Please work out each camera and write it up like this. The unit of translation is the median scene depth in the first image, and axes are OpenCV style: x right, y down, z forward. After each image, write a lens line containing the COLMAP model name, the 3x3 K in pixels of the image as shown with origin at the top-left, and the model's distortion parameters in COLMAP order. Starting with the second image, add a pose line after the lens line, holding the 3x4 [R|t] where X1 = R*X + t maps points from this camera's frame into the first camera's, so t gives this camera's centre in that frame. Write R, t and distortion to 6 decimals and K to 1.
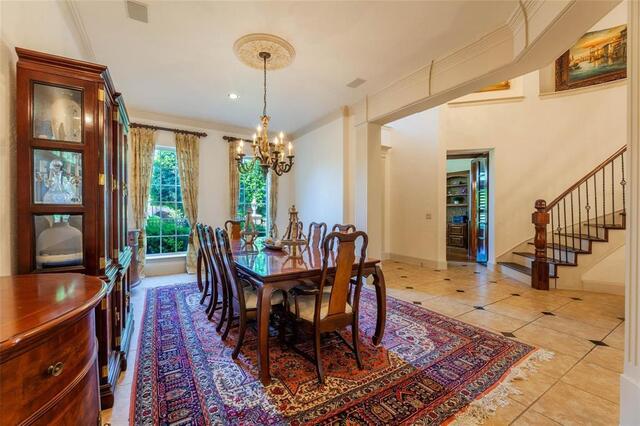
lens RADIAL K [[258.5, 0, 298.9], [0, 258.5, 213.5], [0, 0, 1]] dist [-0.001640, -0.000542]
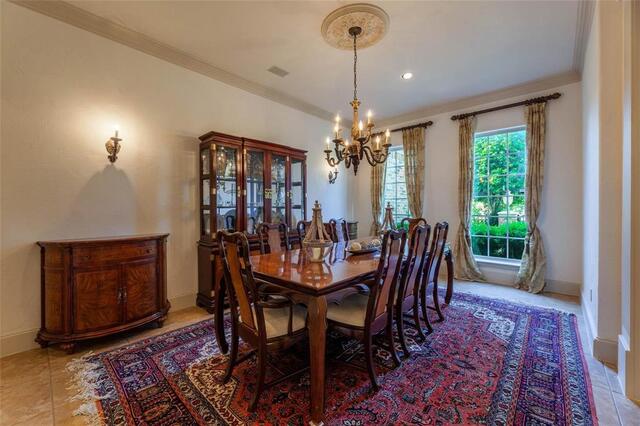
lens RADIAL K [[266.6, 0, 318.0], [0, 266.6, 207.0], [0, 0, 1]] dist [0.010593, 0.000023]
pose [[0.291256, -0.002945, -0.956641, 0.707478], [-0.012220, 0.999902, -0.006799, -0.004477], [0.956567, 0.013670, 0.291191, 0.624861]]
